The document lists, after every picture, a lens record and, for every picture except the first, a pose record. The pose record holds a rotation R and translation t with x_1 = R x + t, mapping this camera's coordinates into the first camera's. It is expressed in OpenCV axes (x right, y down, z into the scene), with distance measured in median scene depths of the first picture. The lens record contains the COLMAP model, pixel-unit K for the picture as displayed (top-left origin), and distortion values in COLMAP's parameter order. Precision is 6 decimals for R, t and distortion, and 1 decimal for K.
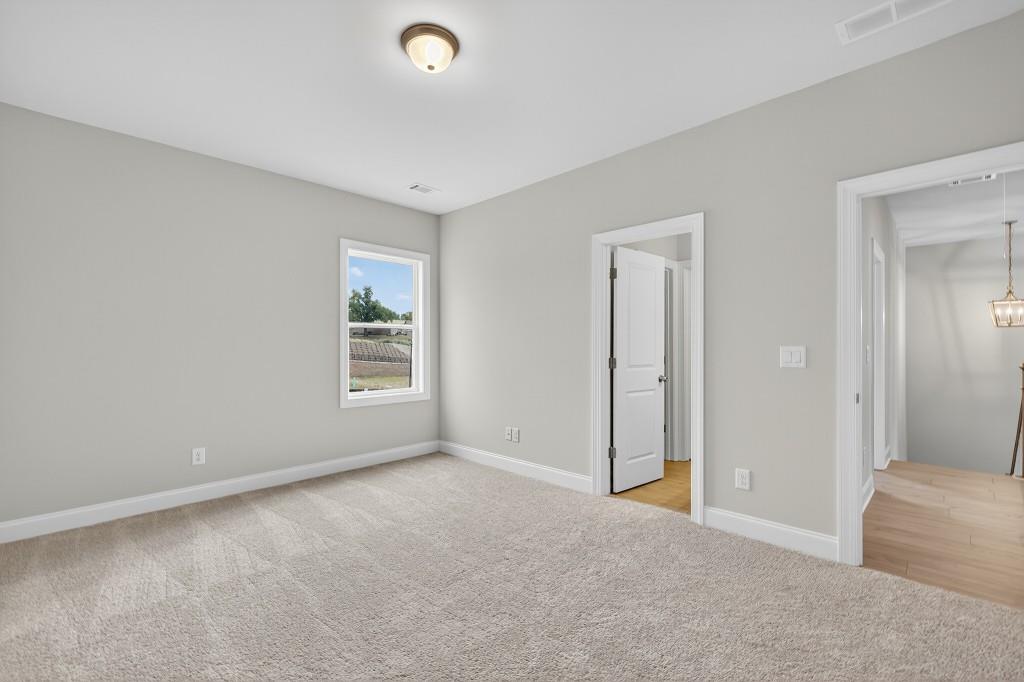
lens RADIAL K [[433.4, 0, 494.2], [0, 433.4, 343.2], [0, 0, 1]] dist [0.001244, -0.000069]
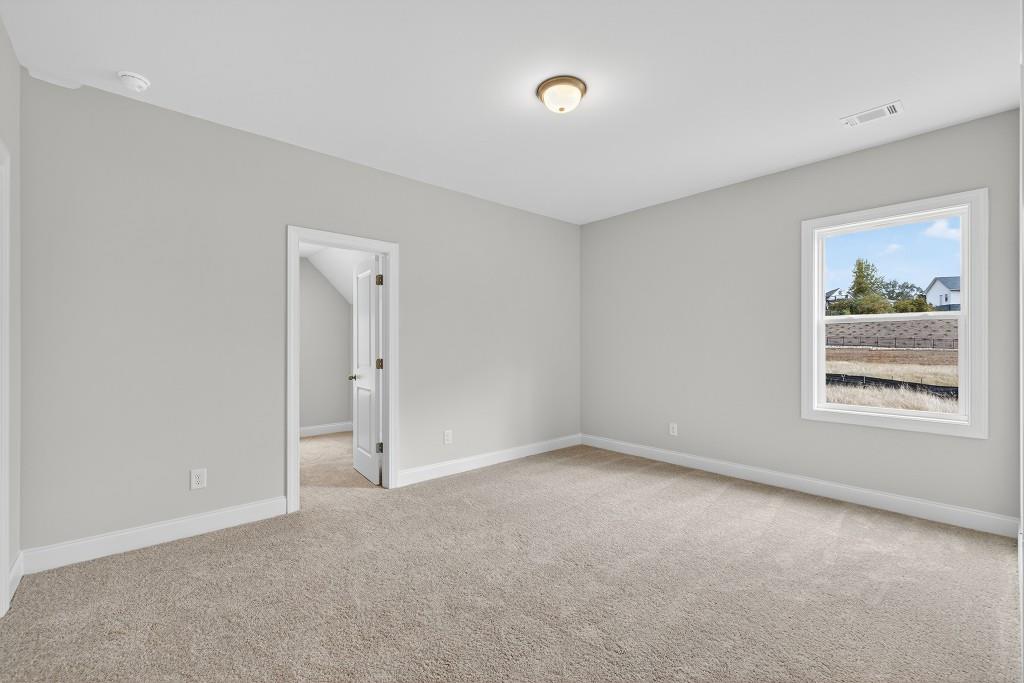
lens RADIAL K [[405.2, 0, 512.0], [0, 405.2, 341.5], [0, 0, 1]] dist [-0.000171, -0.000045]
pose [[-0.010977, -0.010436, -0.999885, 0.500646], [0.003304, 0.999940, -0.010473, 0.004125], [0.999934, -0.003418, -0.010942, 0.466728]]
